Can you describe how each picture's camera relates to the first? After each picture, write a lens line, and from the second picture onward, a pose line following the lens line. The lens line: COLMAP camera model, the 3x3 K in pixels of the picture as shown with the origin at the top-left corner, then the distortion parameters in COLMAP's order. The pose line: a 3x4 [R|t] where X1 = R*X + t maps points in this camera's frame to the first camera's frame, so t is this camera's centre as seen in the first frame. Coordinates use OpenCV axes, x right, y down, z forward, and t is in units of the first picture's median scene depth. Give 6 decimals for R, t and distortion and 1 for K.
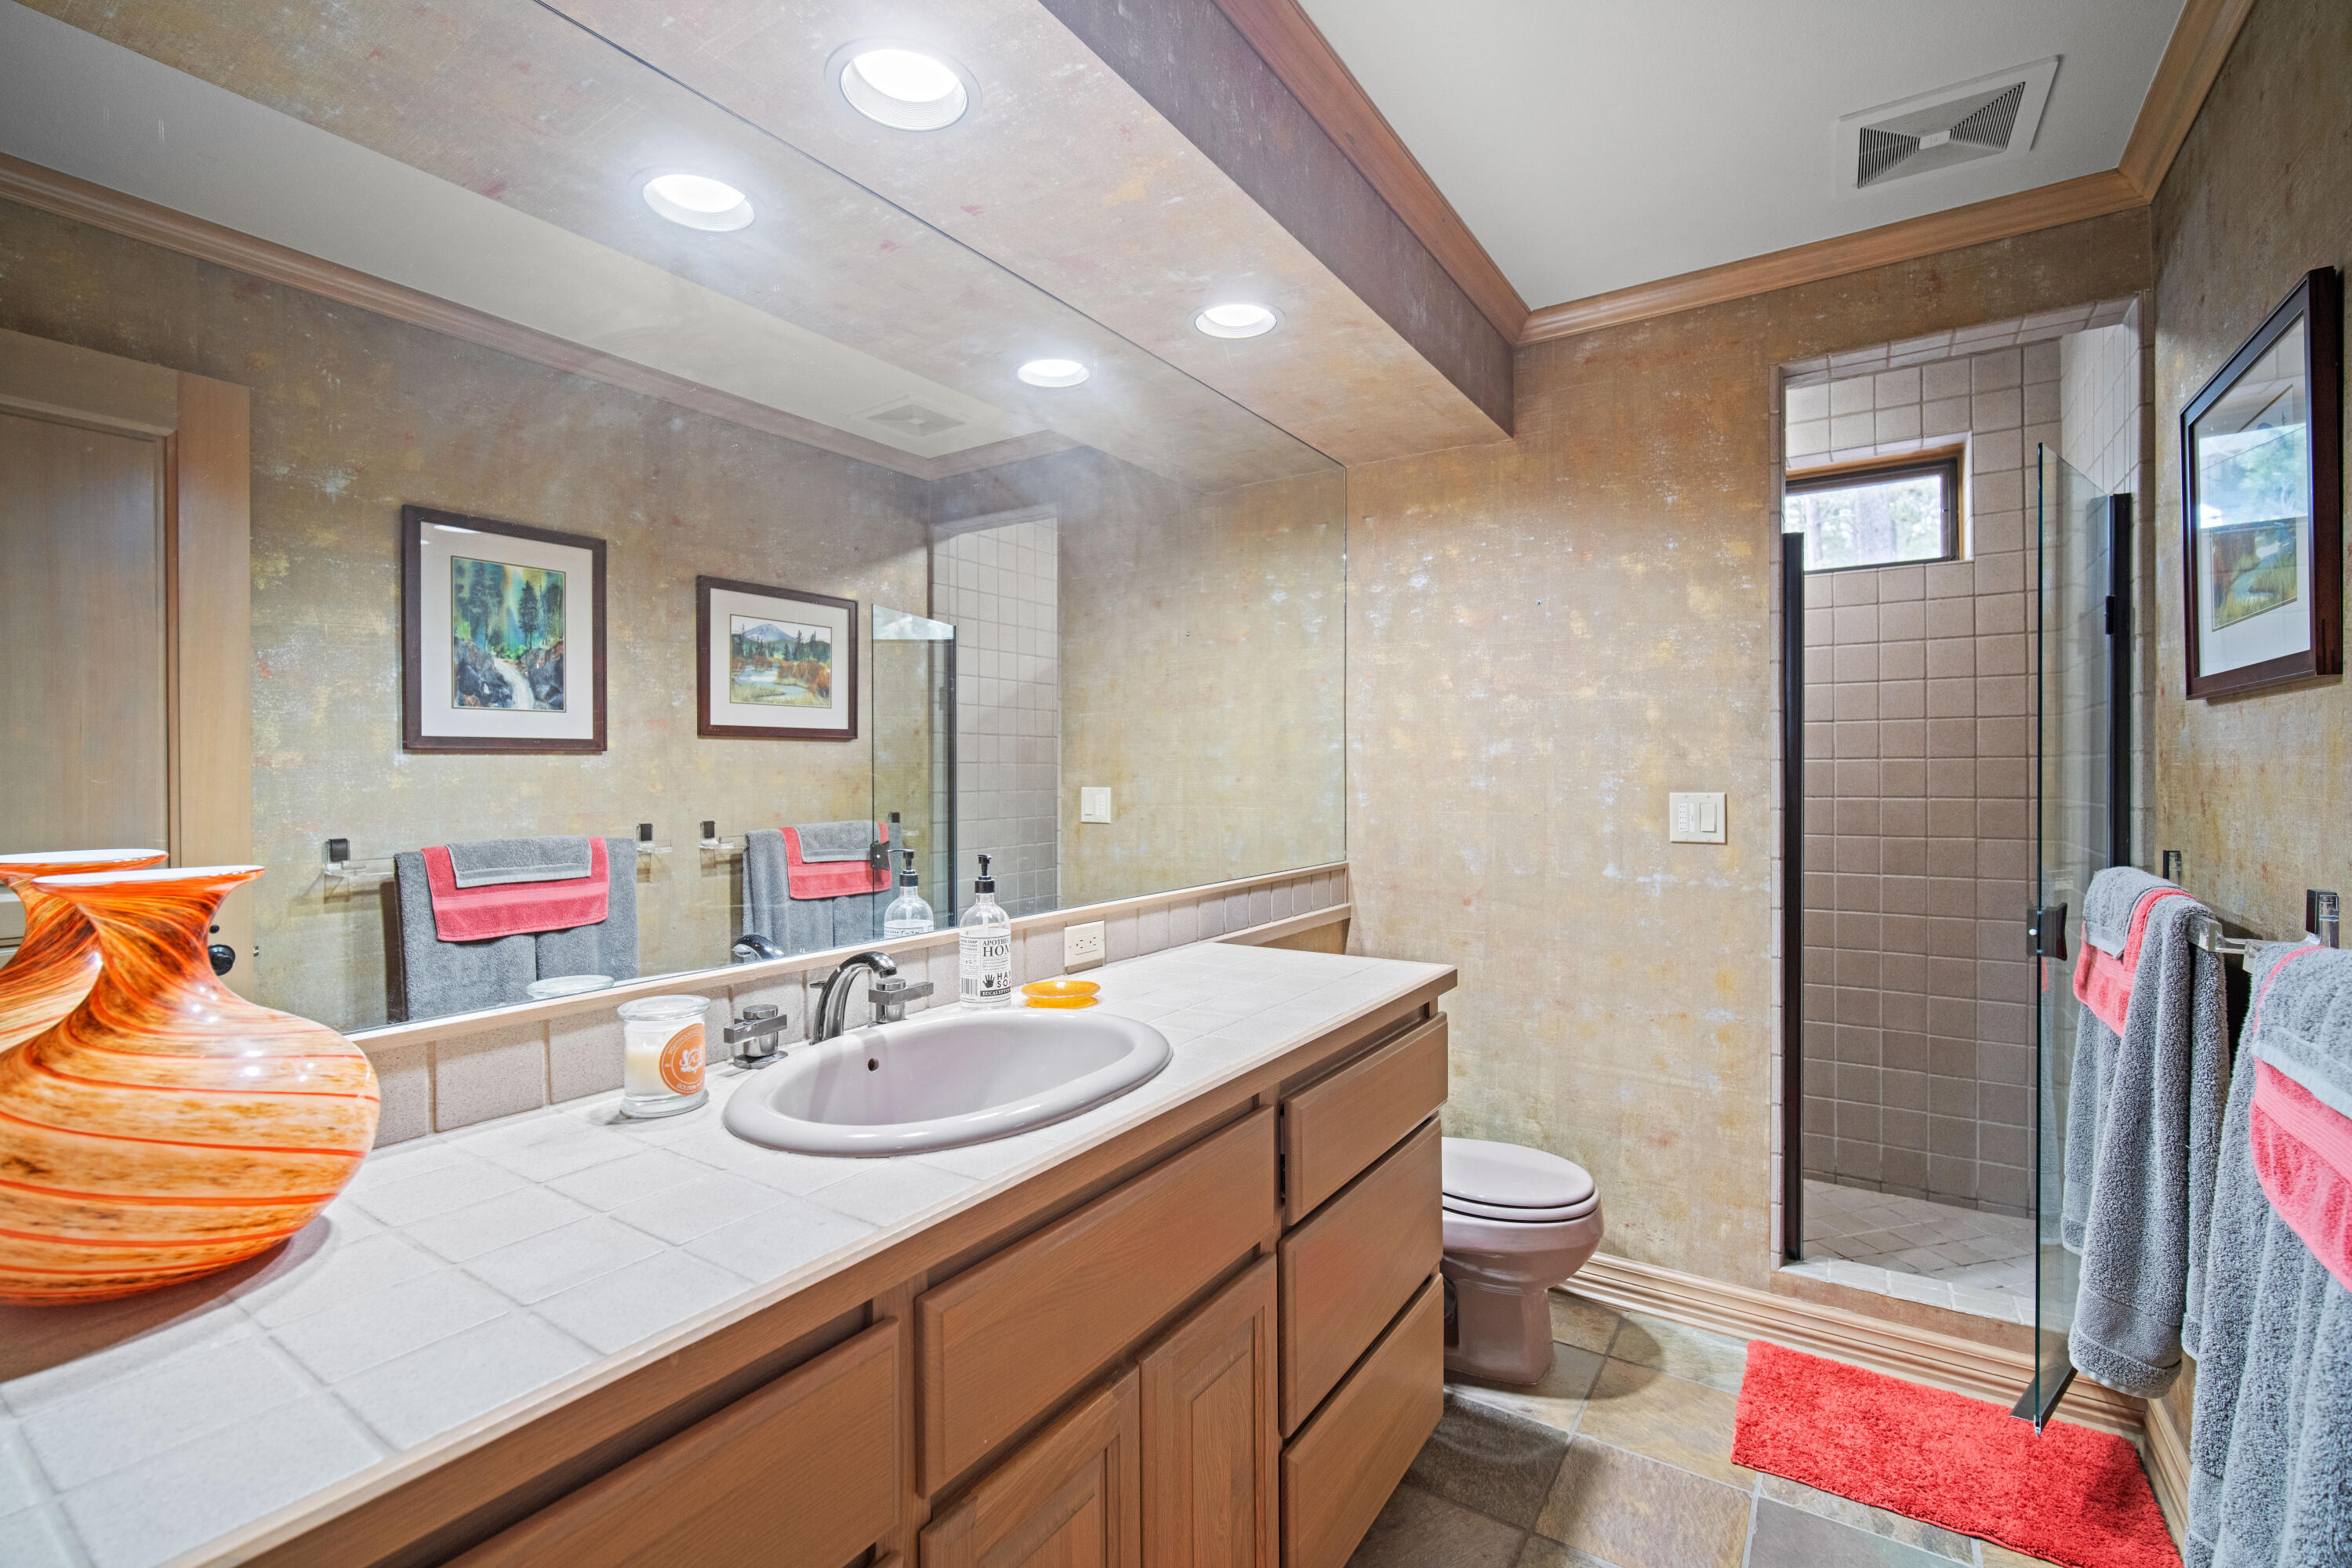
lens RADIAL K [[1034.5, 0, 1166.7], [0, 1034.5, 782.0], [0, 0, 1]] dist [-0.005680, 0.000131]
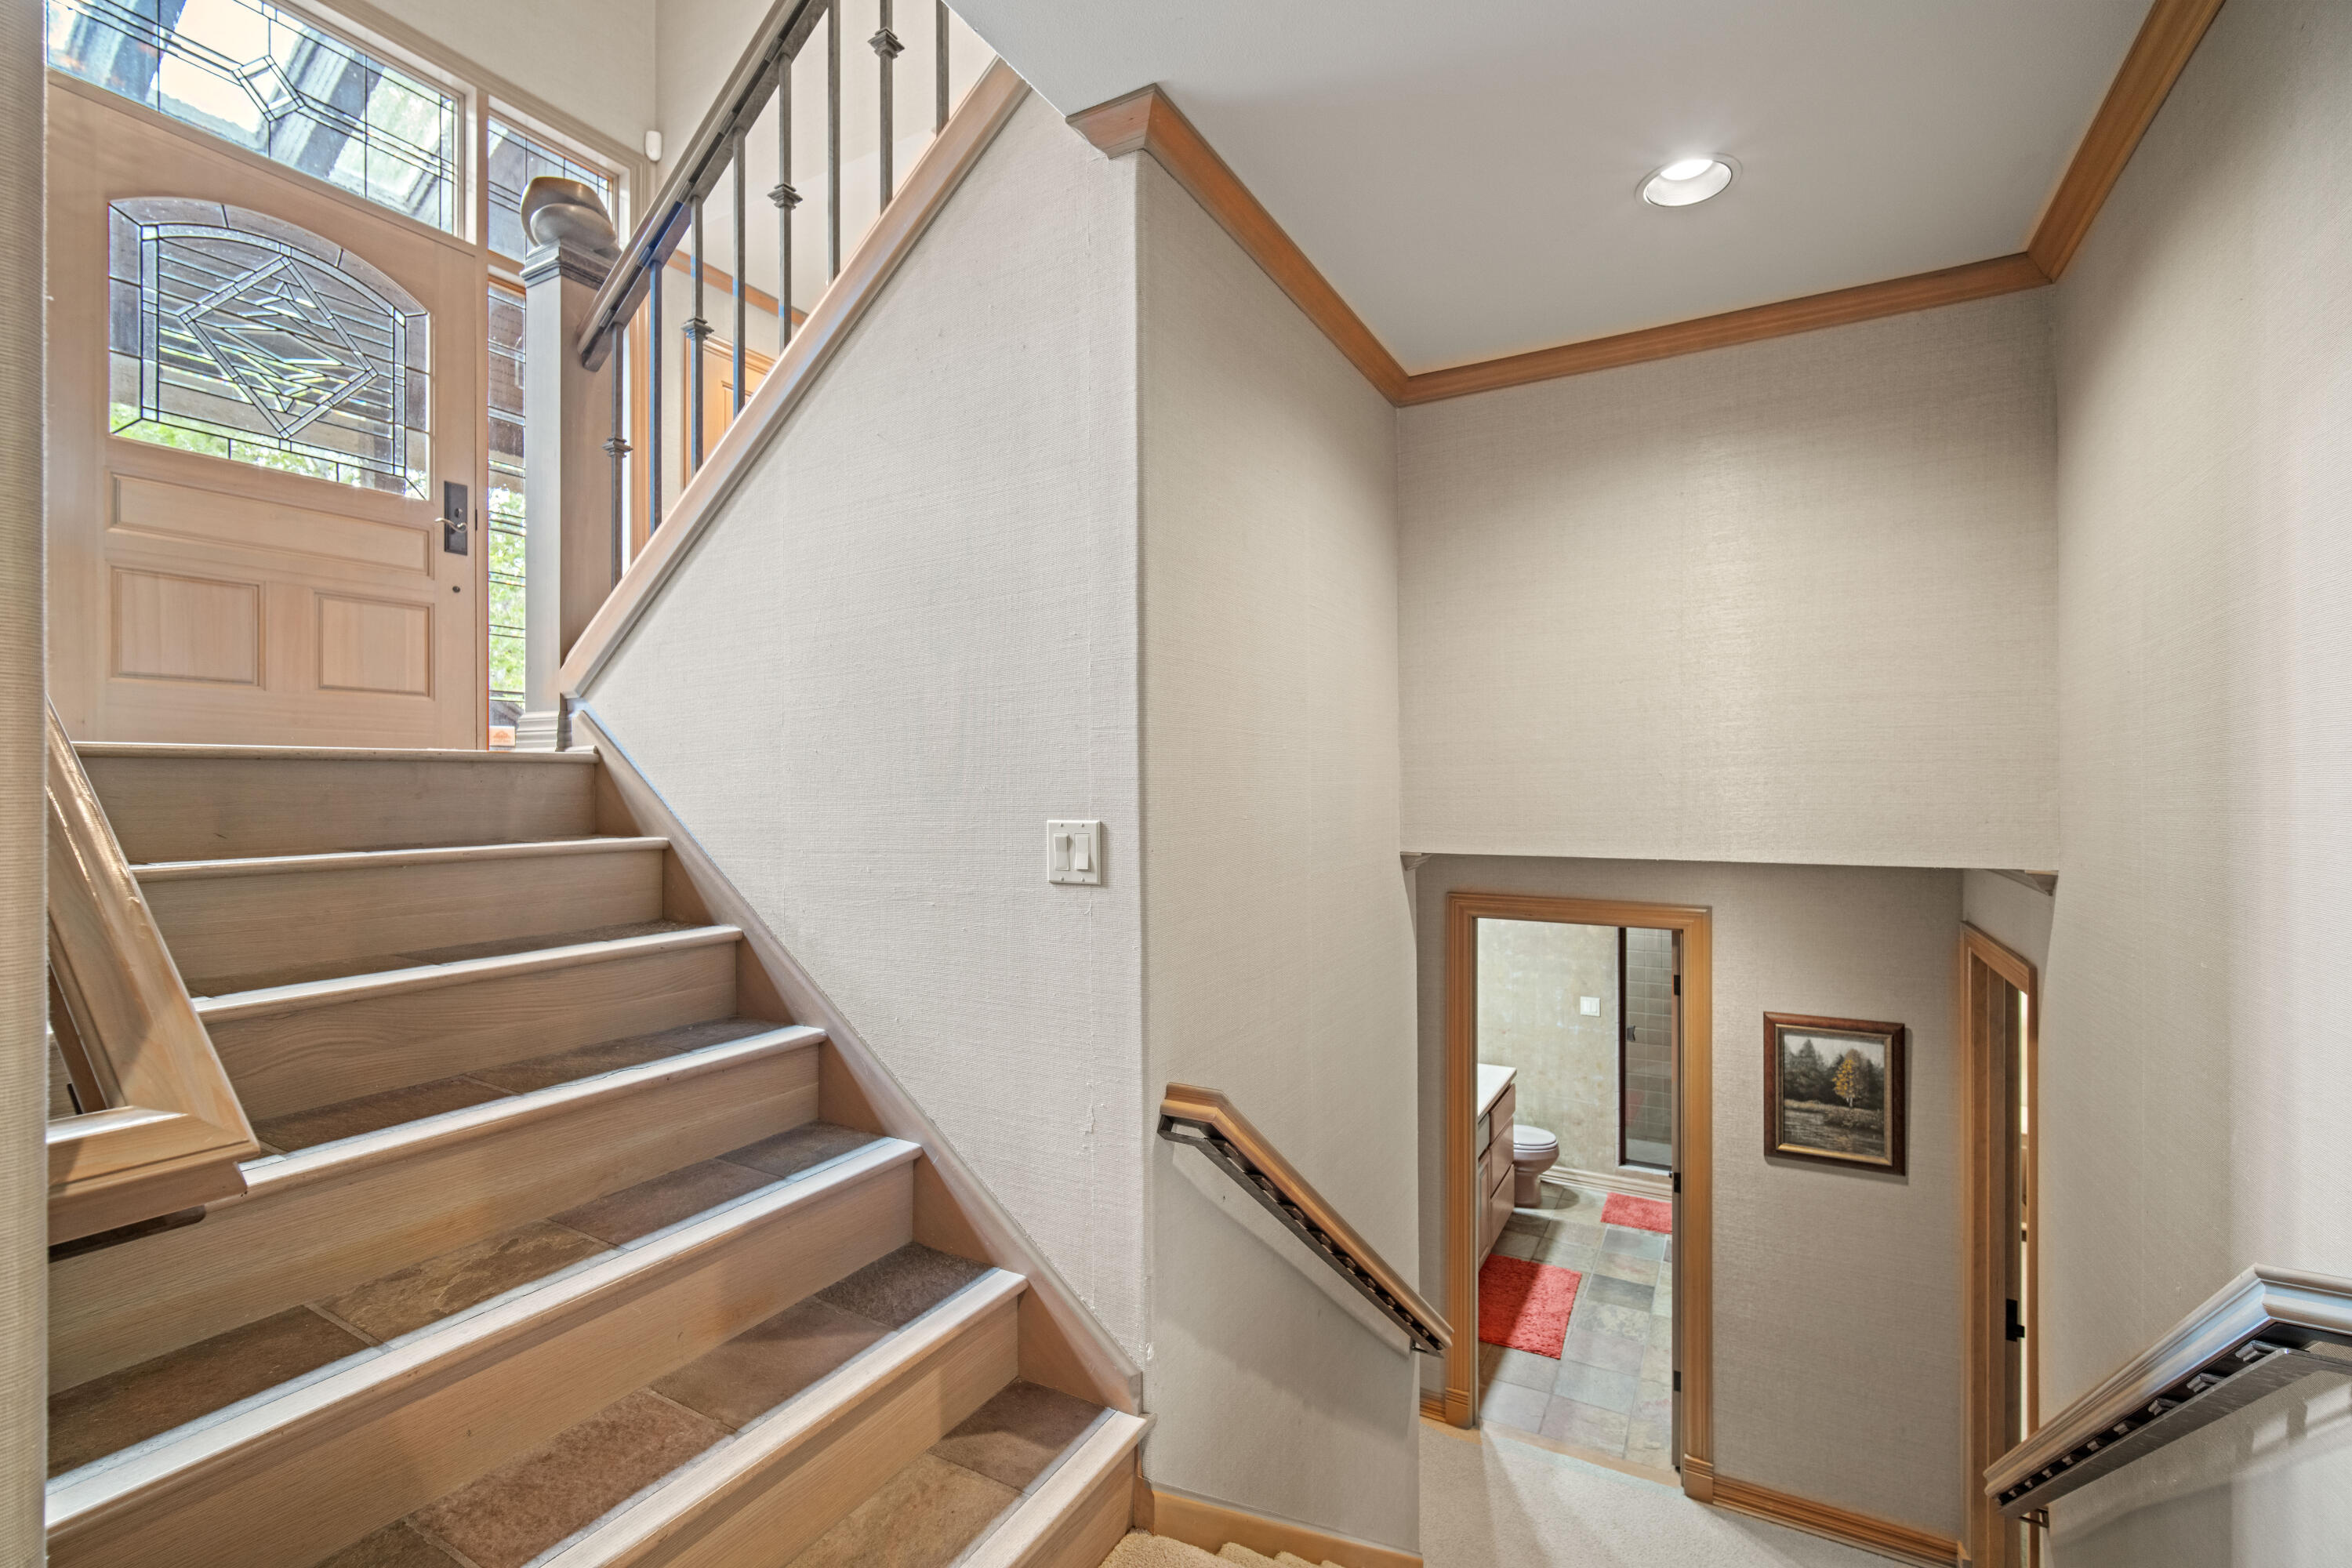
lens RADIAL K [[1034.5, 0, 1166.7], [0, 1034.5, 782.0], [0, 0, 1]] dist [-0.005680, 0.000131]
pose [[0.996987, 0.001648, 0.077547, -0.859060], [-0.001152, 0.999979, -0.006436, -0.563119], [-0.077556, 0.006327, 0.996968, -1.726647]]
